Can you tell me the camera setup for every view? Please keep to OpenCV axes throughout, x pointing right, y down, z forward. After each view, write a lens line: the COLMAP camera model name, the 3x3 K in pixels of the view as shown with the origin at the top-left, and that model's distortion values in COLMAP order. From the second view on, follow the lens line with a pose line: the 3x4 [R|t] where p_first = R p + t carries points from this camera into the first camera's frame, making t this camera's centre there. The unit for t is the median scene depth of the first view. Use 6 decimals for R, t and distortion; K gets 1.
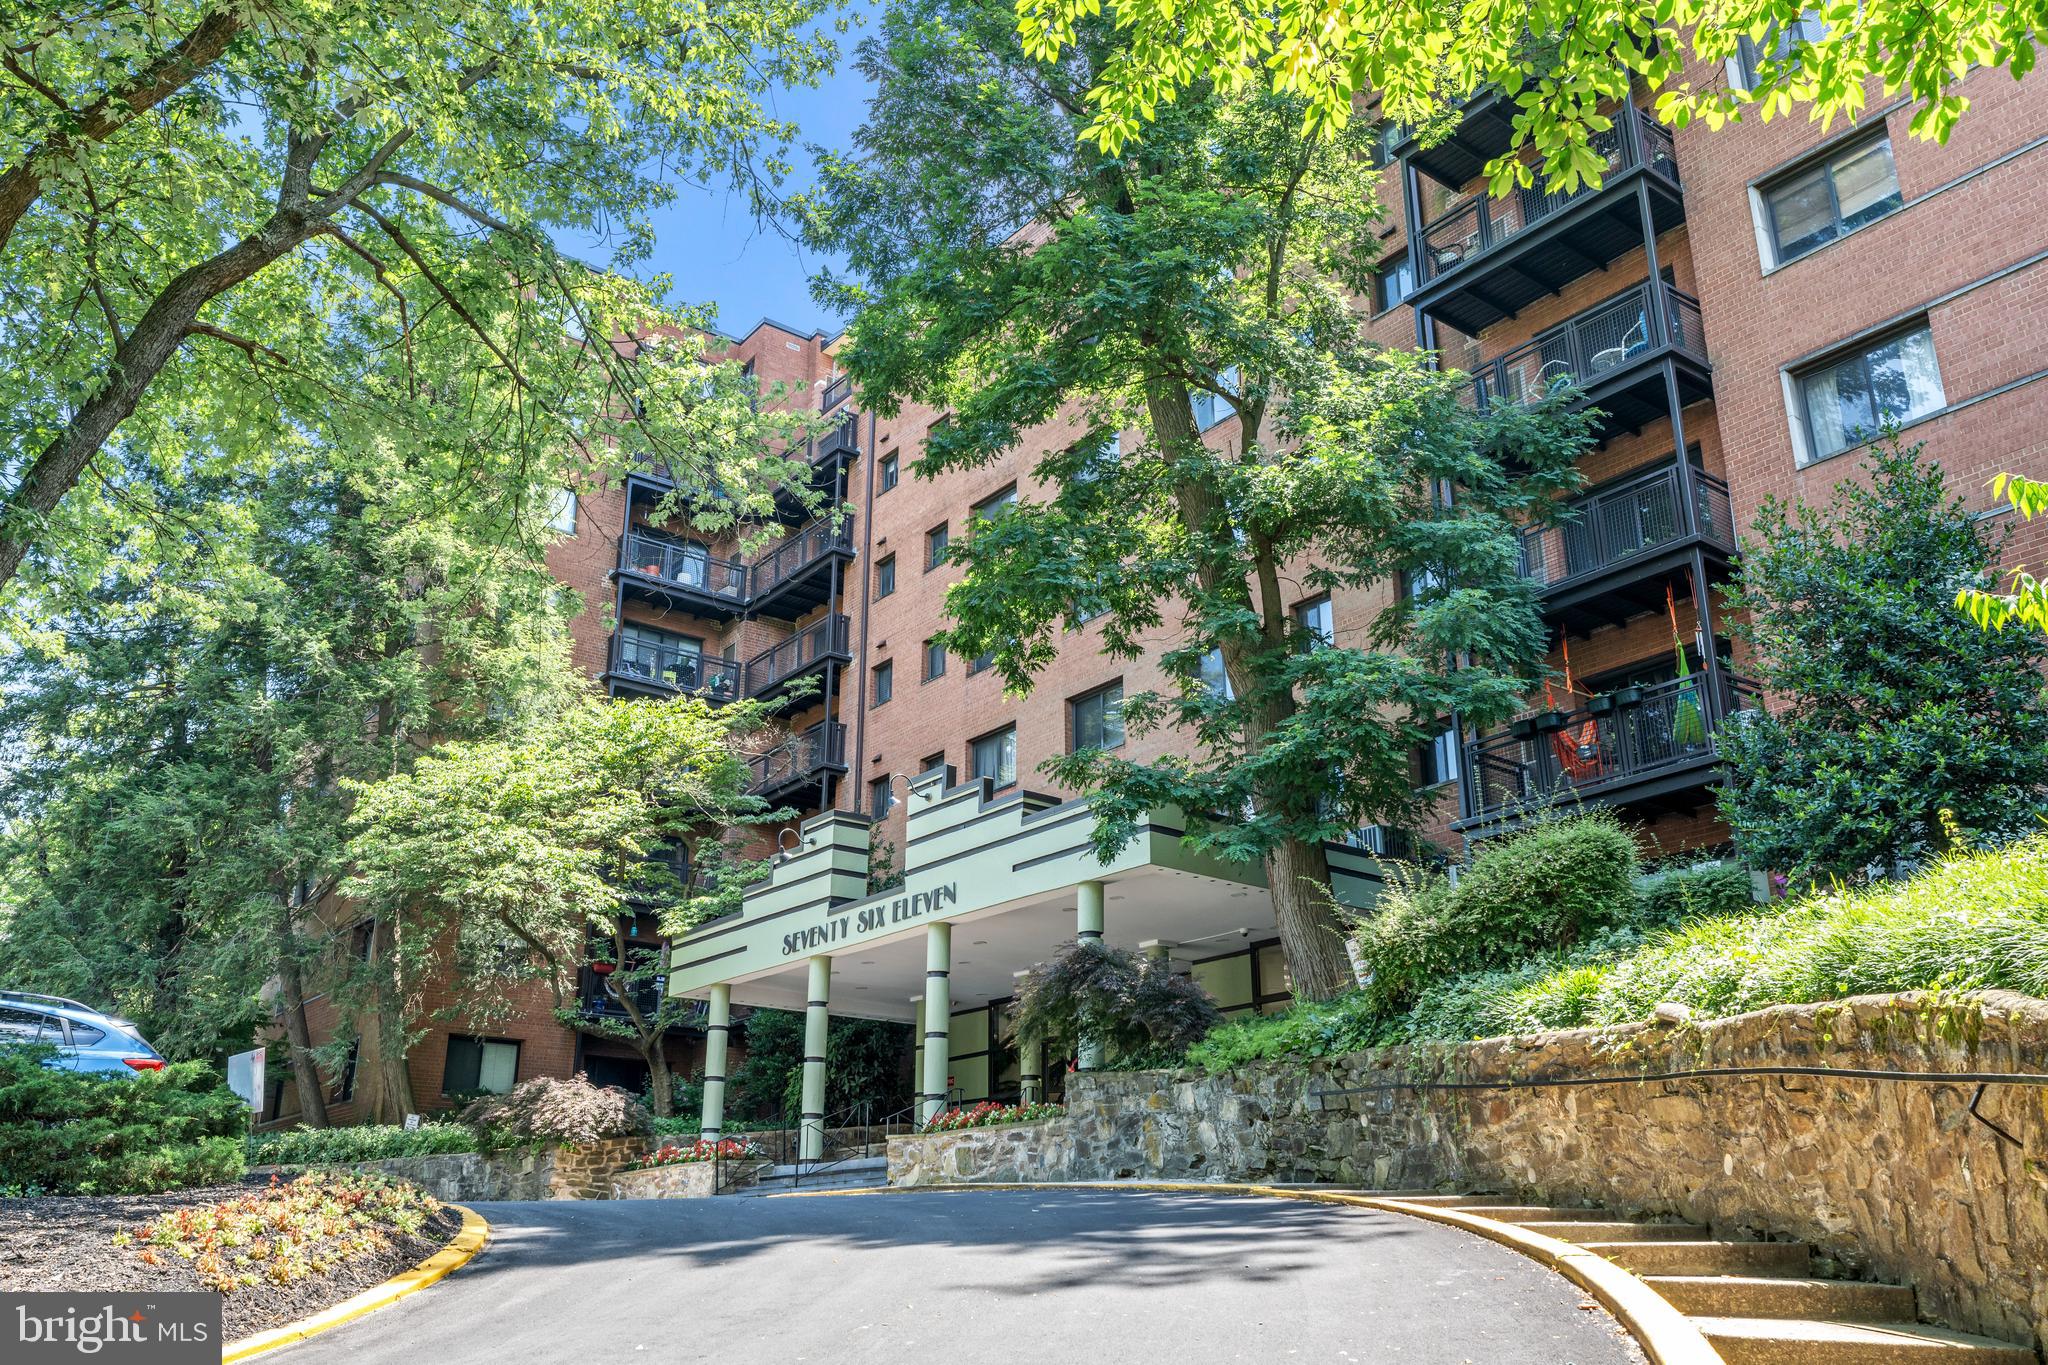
lens RADIAL K [[1712.2, 0, 1023.2], [0, 1712.2, 679.4], [0, 0, 1]] dist [-0.001868, 0.003349]
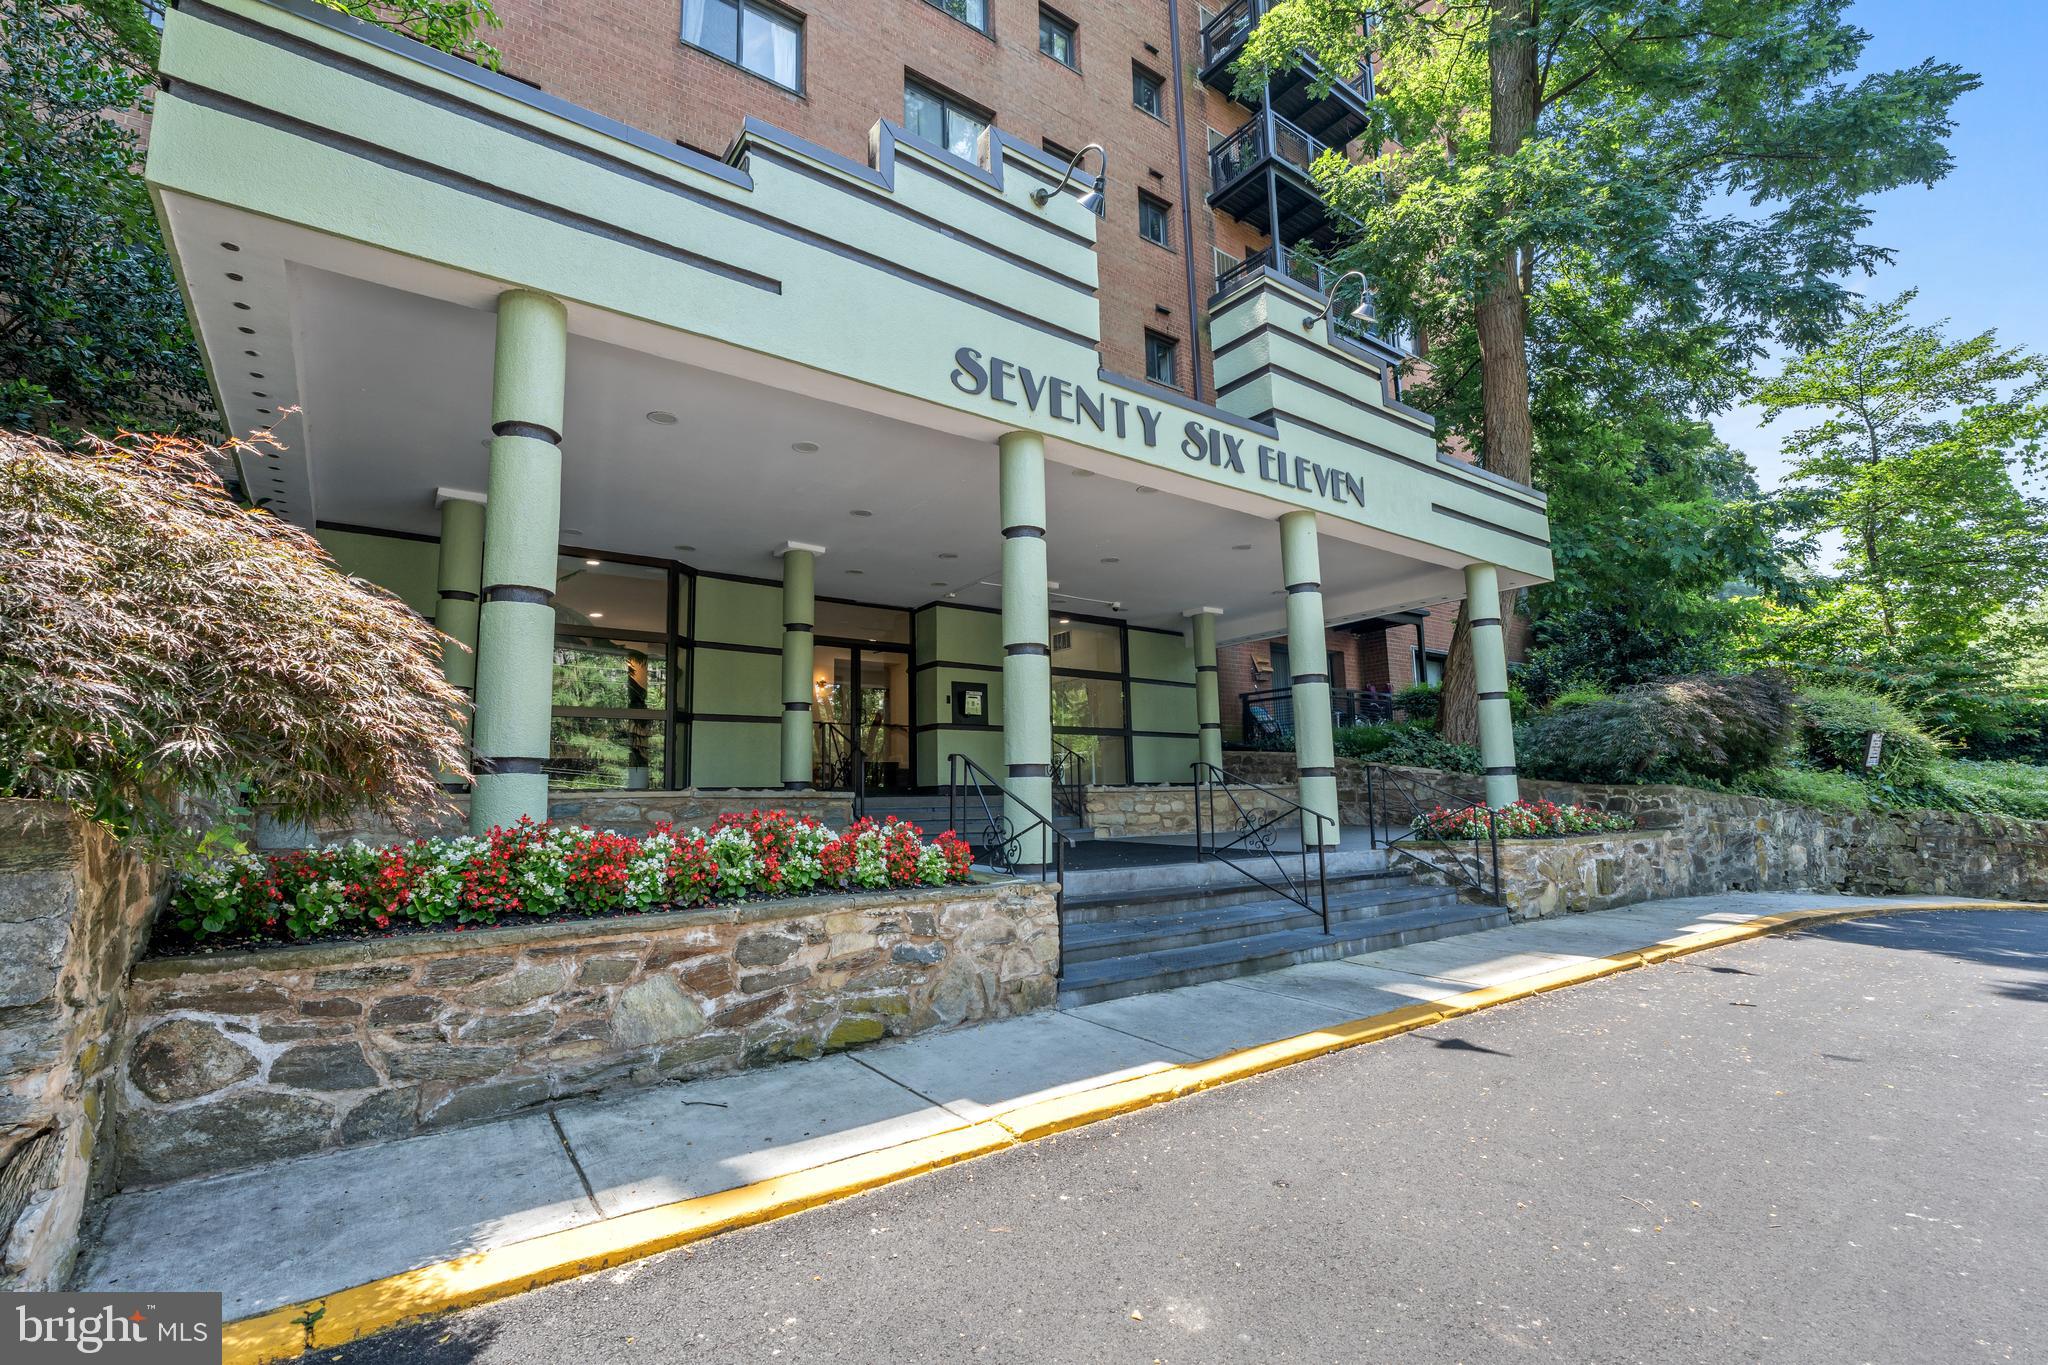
lens RADIAL K [[921.1, 0, 1021.5], [0, 921.1, 675.1], [0, 0, 1]] dist [0.001247, 0.000315]
pose [[0.011983, 0.136316, 0.990593, -0.391101], [-0.318352, 0.939635, -0.125453, 0.276435], [-0.947897, -0.313854, 0.054656, 1.046640]]
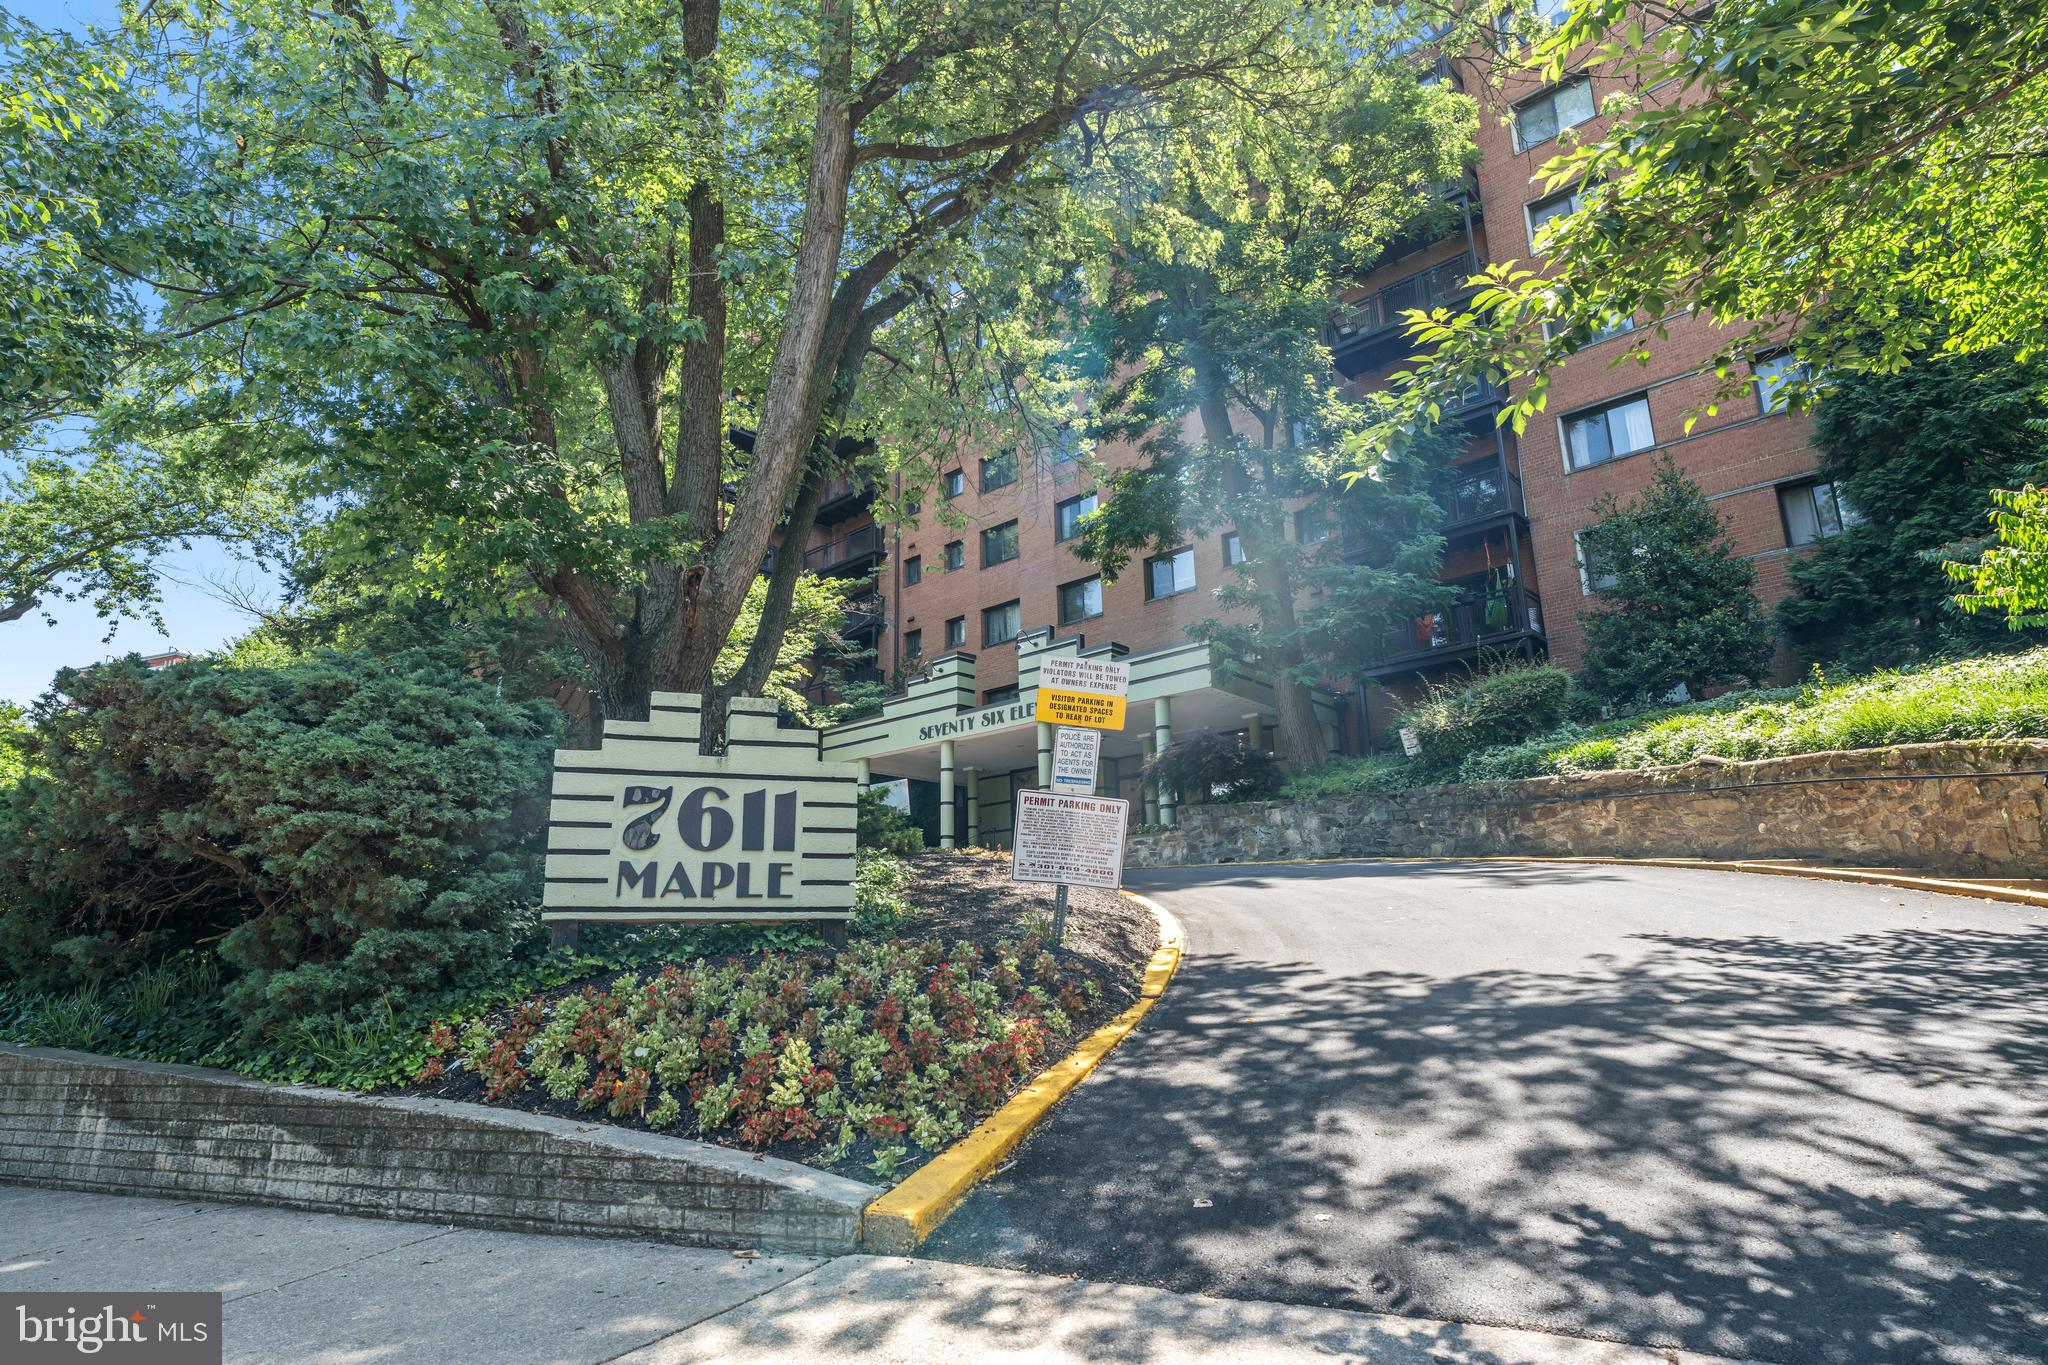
lens RADIAL K [[1138.2, 0, 1021.1], [0, 1138.2, 684.0], [0, 0, 1]] dist [0.001752, -0.000118]
pose [[0.983268, 0.021501, 0.180890, -0.266610], [-0.039125, 0.994762, 0.094430, 0.004092], [-0.177912, -0.099927, 0.978960, -0.067689]]
